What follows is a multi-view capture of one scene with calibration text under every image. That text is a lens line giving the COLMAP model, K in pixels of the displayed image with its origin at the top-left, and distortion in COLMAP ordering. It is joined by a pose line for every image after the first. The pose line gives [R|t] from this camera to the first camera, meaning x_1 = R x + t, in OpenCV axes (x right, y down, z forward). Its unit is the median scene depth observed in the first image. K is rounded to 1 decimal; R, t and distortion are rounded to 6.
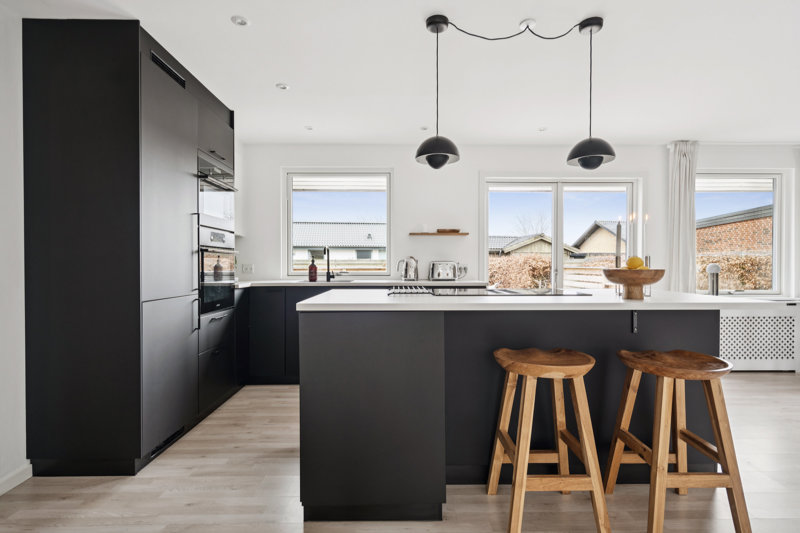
lens RADIAL K [[407.7, 0, 401.9], [0, 407.7, 268.8], [0, 0, 1]] dist [0.005327, 0.001559]
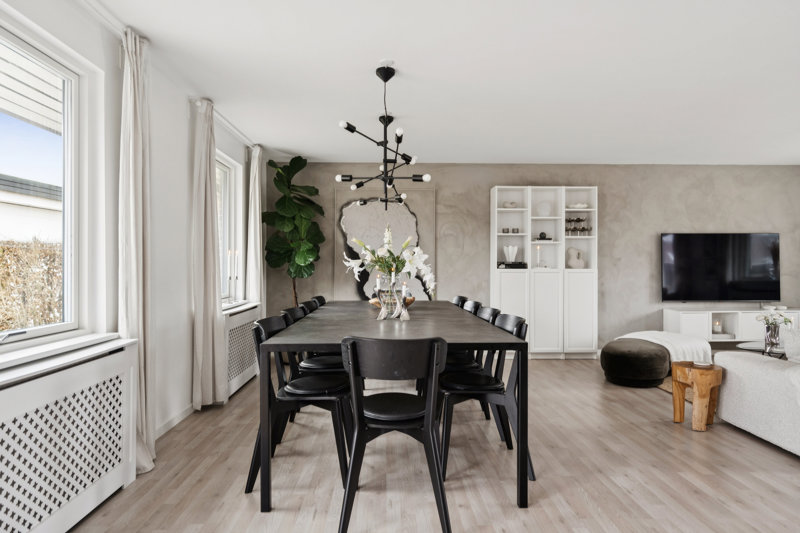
lens RADIAL K [[484.2, 0, 401.5], [0, 484.2, 266.2], [0, 0, 1]] dist [0.008424, -0.001902]
pose [[-0.013233, 0.001531, 0.999911, 0.362031], [0.004753, 0.999988, -0.001468, -0.007720], [-0.999901, 0.004734, -0.013240, 0.645404]]
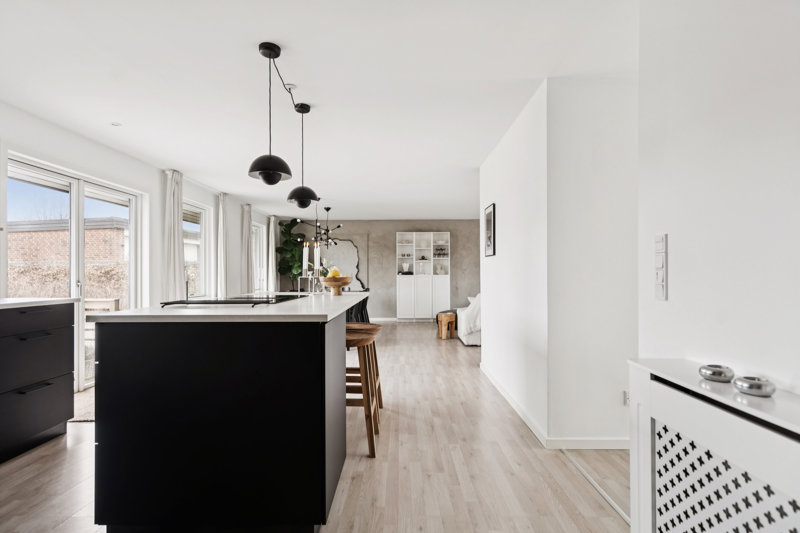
lens RADIAL K [[407.7, 0, 401.9], [0, 407.7, 271.0], [0, 0, 1]] dist [0.005327, 0.001559]
pose [[0.015044, 0.009556, 0.999841, -0.471940], [0.010586, 0.999897, -0.009715, -0.001749], [-0.999831, 0.010730, 0.014941, 0.311676]]
